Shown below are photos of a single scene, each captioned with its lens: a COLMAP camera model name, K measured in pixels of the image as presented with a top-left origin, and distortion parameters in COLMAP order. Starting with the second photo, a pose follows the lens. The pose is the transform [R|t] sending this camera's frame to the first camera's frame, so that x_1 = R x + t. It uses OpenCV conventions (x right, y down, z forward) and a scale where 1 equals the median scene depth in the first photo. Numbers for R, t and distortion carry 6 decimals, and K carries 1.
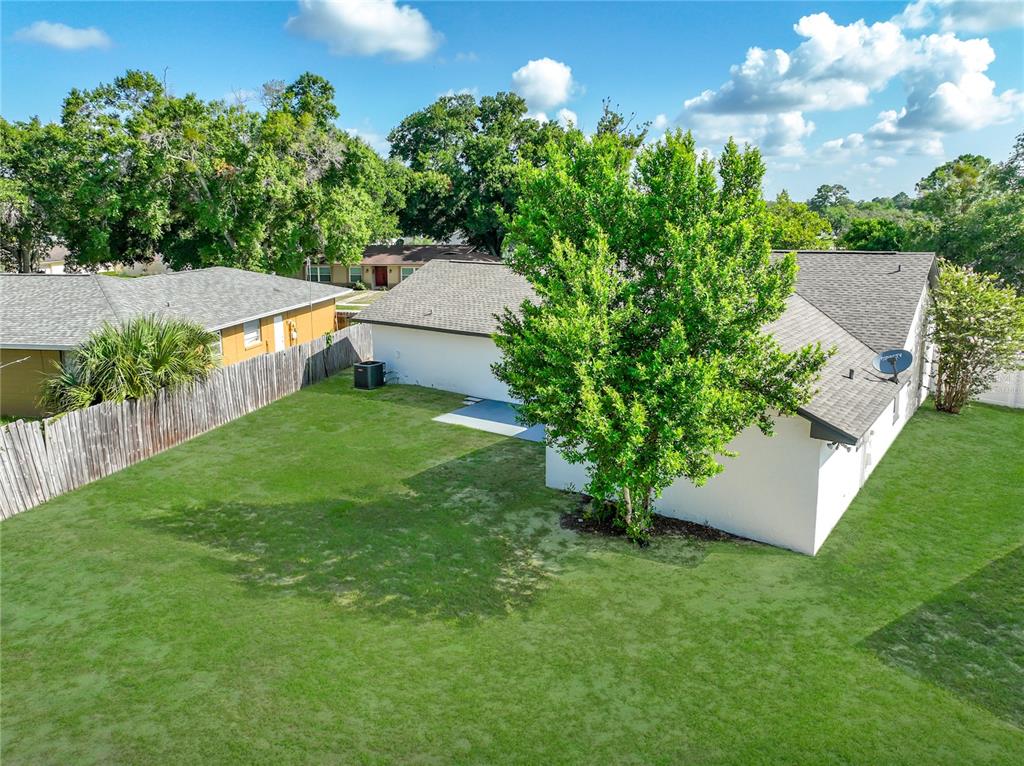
lens RADIAL K [[741.3, 0, 512.0], [0, 741.3, 383.0], [0, 0, 1]] dist [0.009583, 0.006400]
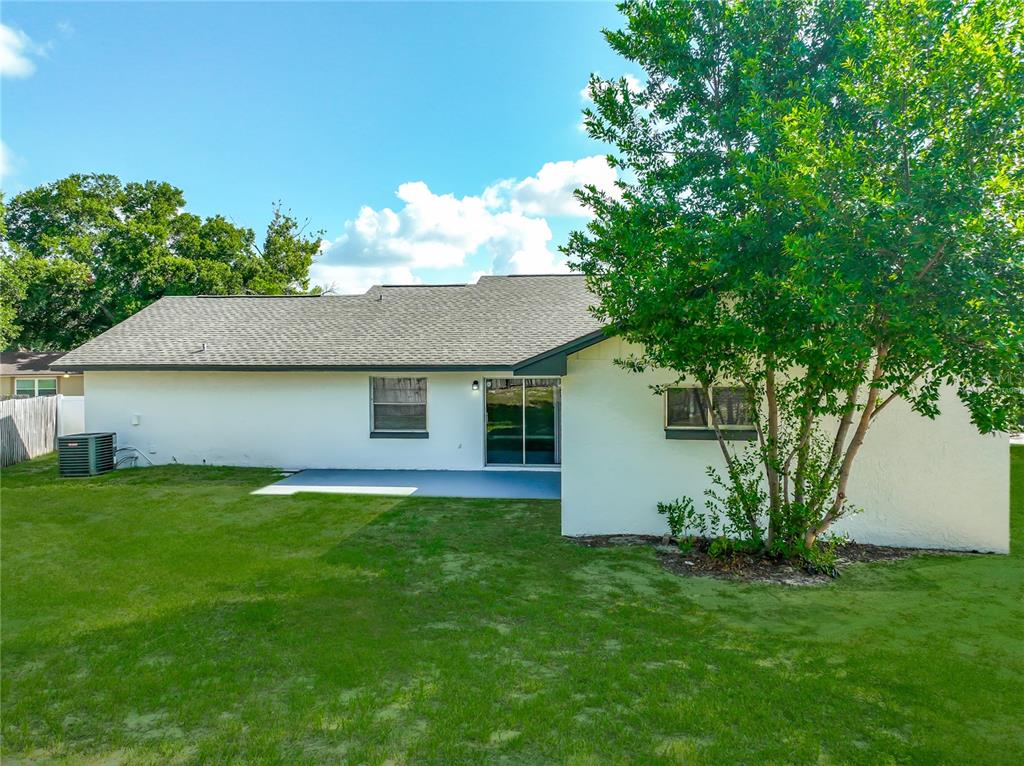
lens RADIAL K [[741.3, 0, 512.0], [0, 741.3, 383.0], [0, 0, 1]] dist [0.009583, 0.006400]
pose [[0.875796, -0.019454, 0.482290, -0.074731], [0.114313, 0.979122, -0.168087, 0.030540], [-0.468950, 0.202342, 0.859734, 0.126566]]
